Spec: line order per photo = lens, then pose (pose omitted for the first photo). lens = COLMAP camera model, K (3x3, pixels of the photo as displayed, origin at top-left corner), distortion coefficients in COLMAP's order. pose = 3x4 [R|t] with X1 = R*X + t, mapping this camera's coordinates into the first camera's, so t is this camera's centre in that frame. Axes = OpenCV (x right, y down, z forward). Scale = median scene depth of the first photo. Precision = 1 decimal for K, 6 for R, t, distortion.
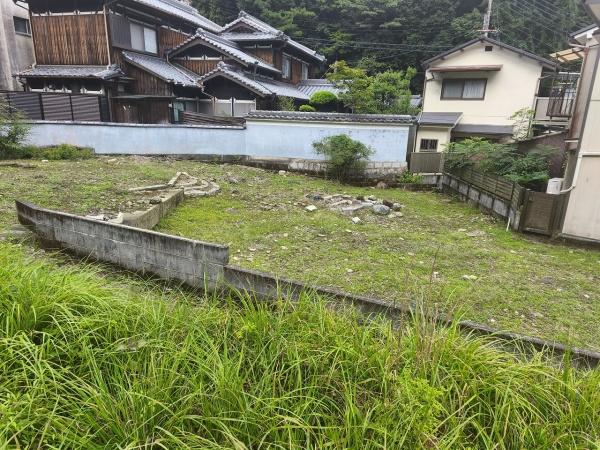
lens RADIAL K [[393.1, 0, 301.3], [0, 393.1, 224.3], [0, 0, 1]] dist [0.076552, -0.057454]
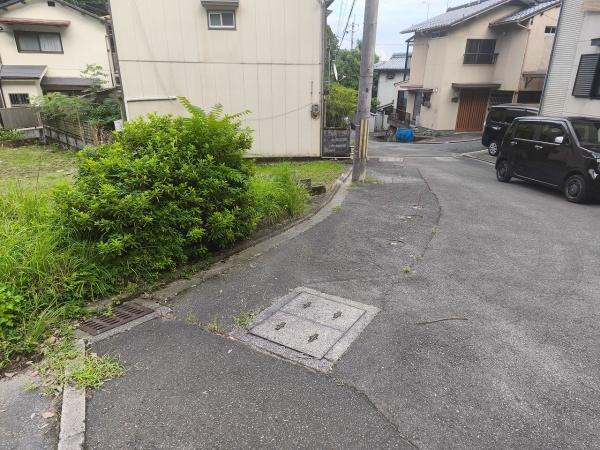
lens RADIAL K [[393.1, 0, 301.3], [0, 393.1, 224.3], [0, 0, 1]] dist [0.076552, -0.057454]
pose [[0.668636, -0.283527, 0.687415, 0.011731], [0.204929, 0.958915, 0.196178, 0.051232], [-0.714794, 0.009700, 0.699268, -0.226989]]
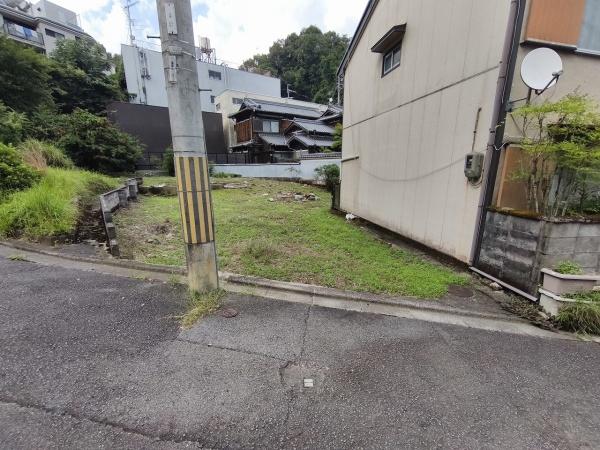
lens RADIAL K [[251.8, 0, 298.5], [0, 251.8, 228.3], [0, 0, 1]] dist [-0.004191, -0.000232]
pose [[0.789057, 0.109177, -0.604541, 0.671550], [-0.132613, 0.991150, 0.005908, 0.070974], [0.599836, 0.075508, 0.796552, 0.026524]]
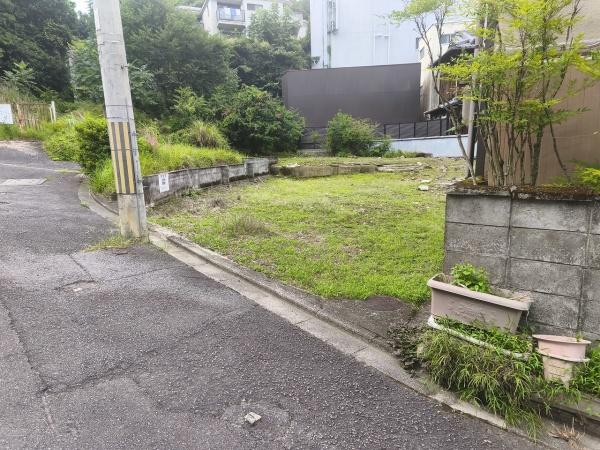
lens RADIAL K [[386.2, 0, 290.6], [0, 386.2, 224.7], [0, 0, 1]] dist [0.072380, -0.052451]
pose [[0.206098, 0.141642, -0.968226, 0.851934], [-0.223549, 0.970117, 0.094334, 0.055360], [0.952654, 0.197004, 0.231603, 0.180848]]
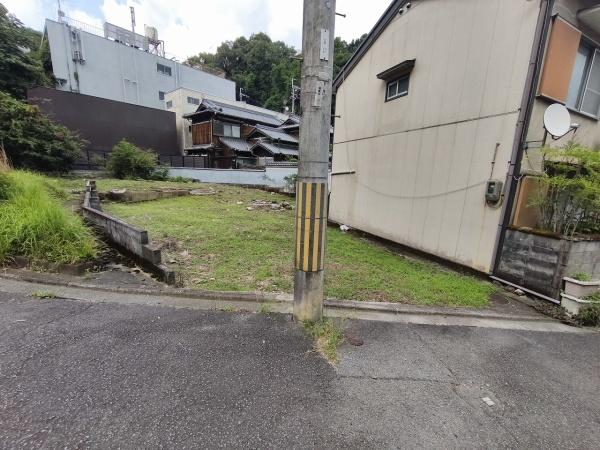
lens RADIAL K [[252.1, 0, 299.6], [0, 252.1, 228.1], [0, 0, 1]] dist [-0.004260, -0.000028]
pose [[0.905733, 0.091654, -0.413820, 0.573989], [-0.120232, 0.991793, -0.043487, 0.071964], [0.406438, 0.089142, 0.909319, -0.033071]]
